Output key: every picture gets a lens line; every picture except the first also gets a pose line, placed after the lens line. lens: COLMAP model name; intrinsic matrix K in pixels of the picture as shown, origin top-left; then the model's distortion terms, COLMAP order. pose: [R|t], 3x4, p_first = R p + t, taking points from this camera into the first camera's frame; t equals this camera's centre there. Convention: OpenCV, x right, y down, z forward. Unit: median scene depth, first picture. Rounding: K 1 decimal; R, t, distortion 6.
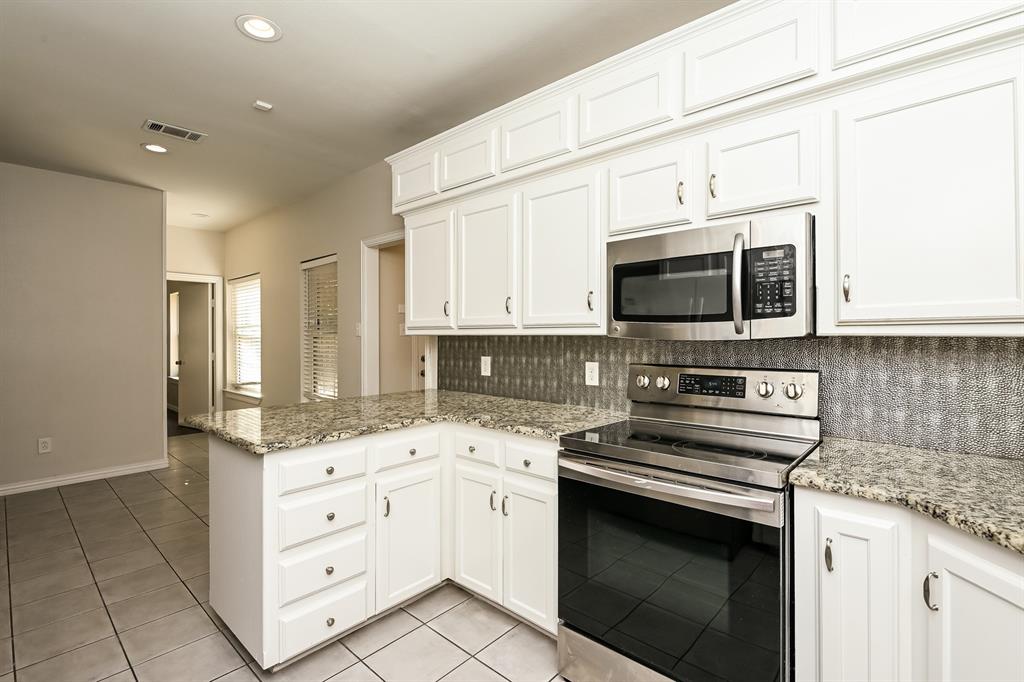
lens RADIAL K [[470.4, 0, 505.3], [0, 470.4, 339.4], [0, 0, 1]] dist [-0.004074, -0.002143]
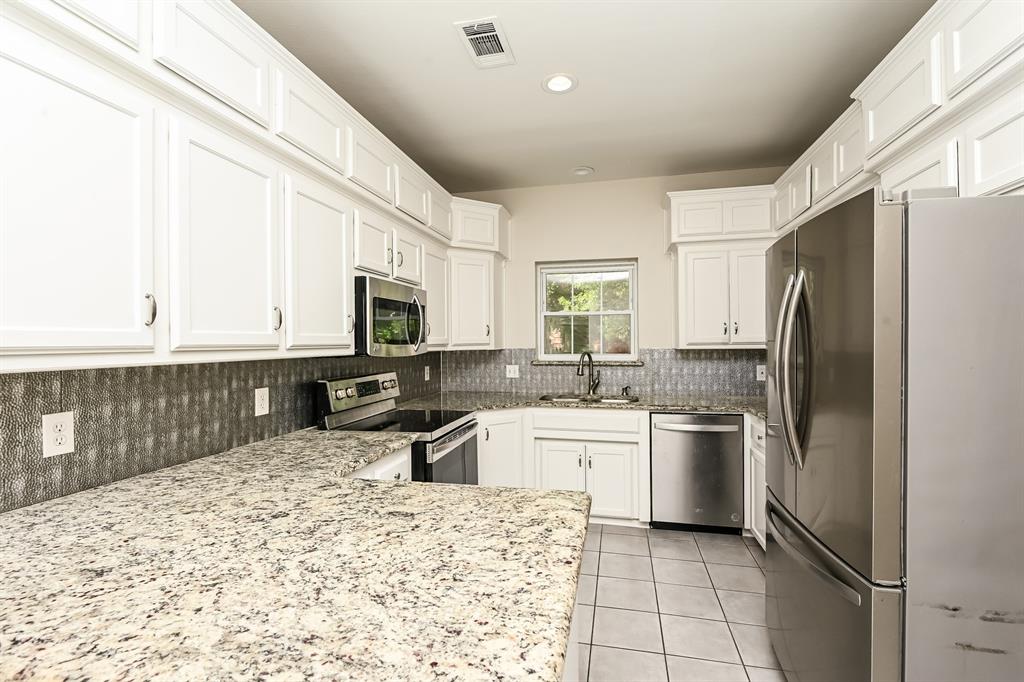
lens RADIAL K [[470.4, 0, 504.0], [0, 470.4, 342.4], [0, 0, 1]] dist [-0.004074, -0.002143]
pose [[-0.499486, 0.013351, 0.866219, -0.709693], [0.027916, 0.999610, 0.000690, -0.023142], [-0.865872, 0.024527, -0.499664, 0.912829]]
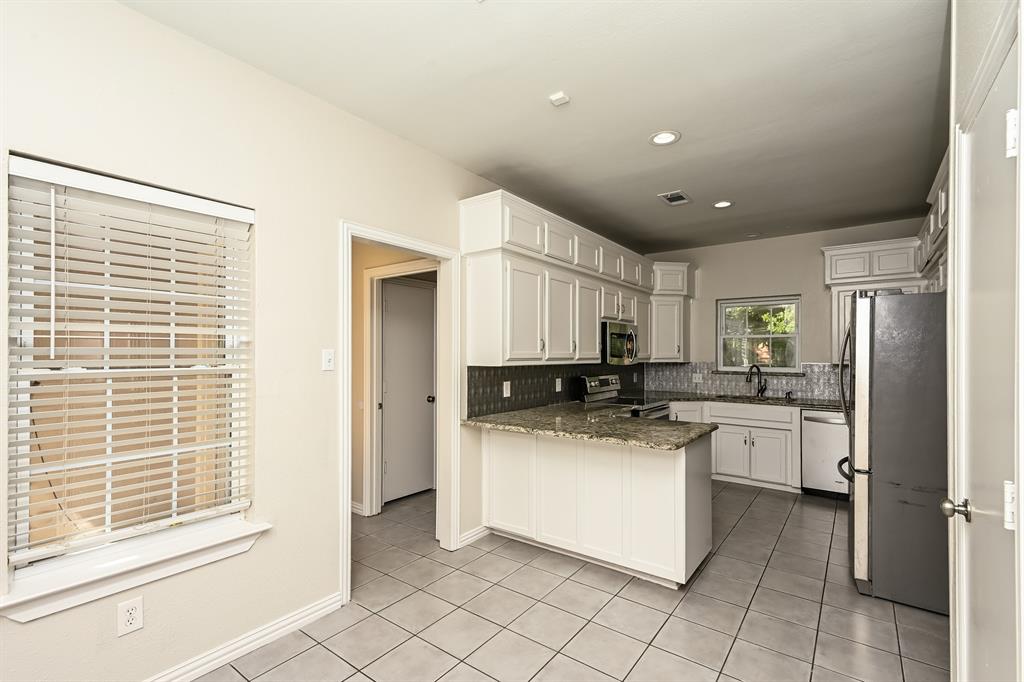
lens RADIAL K [[470.4, 0, 501.5], [0, 470.4, 350.4], [0, 0, 1]] dist [-0.004074, -0.002143]
pose [[-0.110227, 0.019220, 0.993721, -1.414276], [0.014995, 0.999731, -0.017673, -0.028356], [-0.993793, 0.012952, -0.110486, 1.243083]]
